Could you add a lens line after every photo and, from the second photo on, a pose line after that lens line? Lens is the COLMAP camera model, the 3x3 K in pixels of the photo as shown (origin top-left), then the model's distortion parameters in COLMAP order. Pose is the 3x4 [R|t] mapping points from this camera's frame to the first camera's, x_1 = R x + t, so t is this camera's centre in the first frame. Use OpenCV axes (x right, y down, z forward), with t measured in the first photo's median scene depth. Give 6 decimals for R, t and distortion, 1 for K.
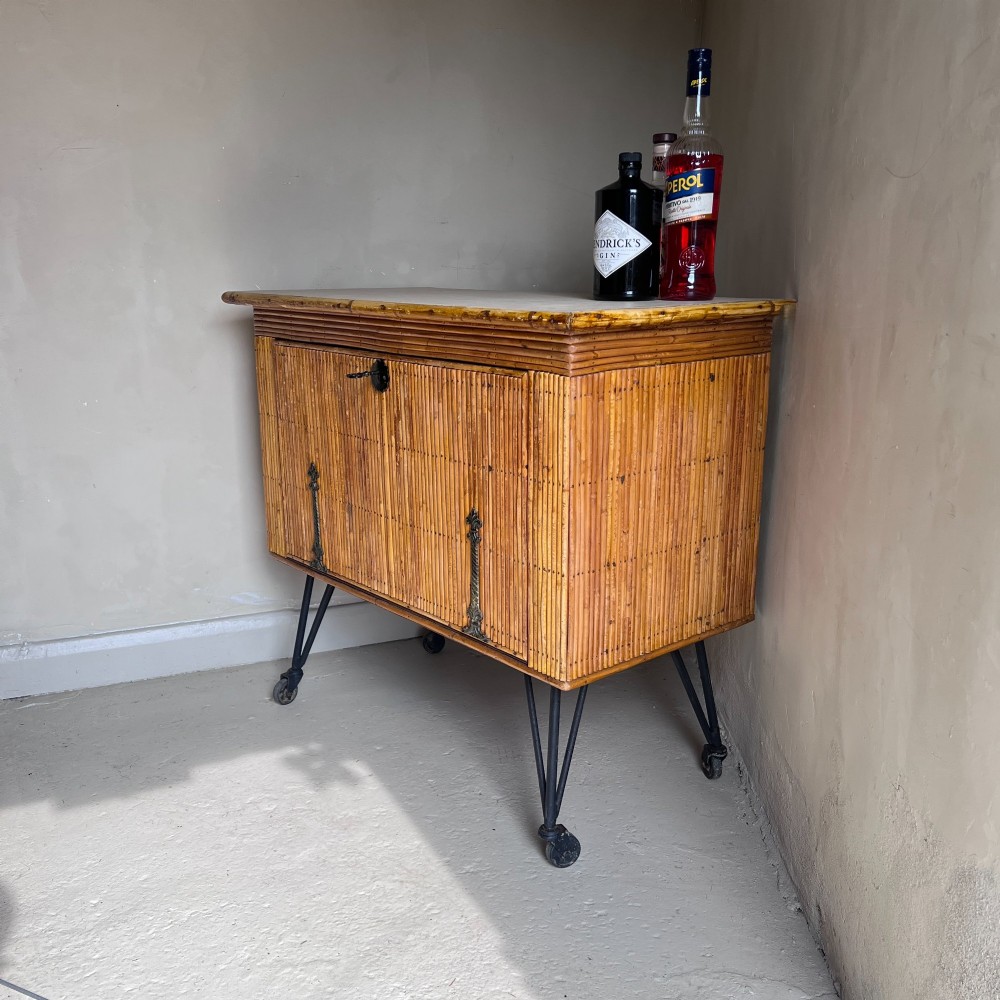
lens RADIAL K [[1026.5, 0, 500.0], [0, 1026.5, 500.0], [0, 0, 1]] dist [0.057218, 0.014224]
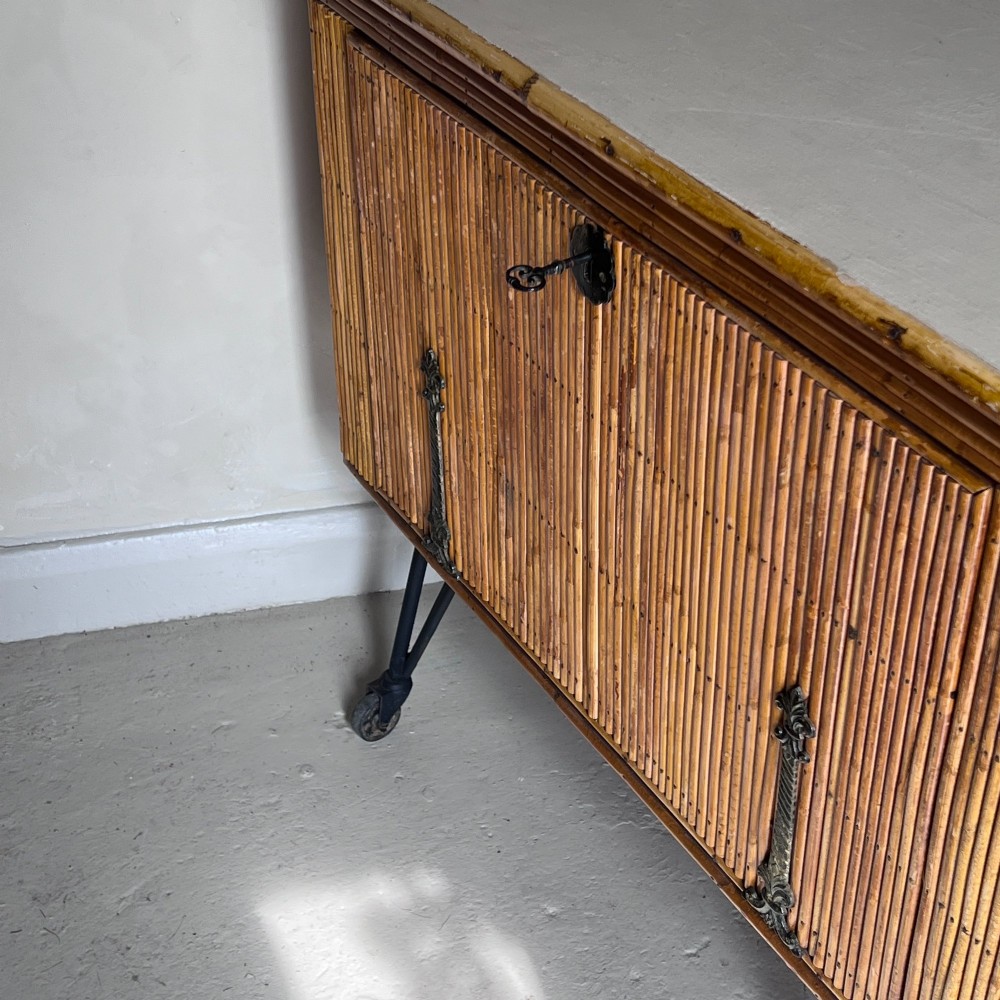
lens RADIAL K [[1774.1, 0, 500.4], [0, 1774.1, 529.0], [0, 0, 1]] dist [0.154792, -0.106638]
pose [[0.981711, 0.109798, -0.155526, -0.037283], [-0.042255, 0.922220, 0.384350, -0.303040], [0.185630, -0.370749, 0.909993, 0.366355]]
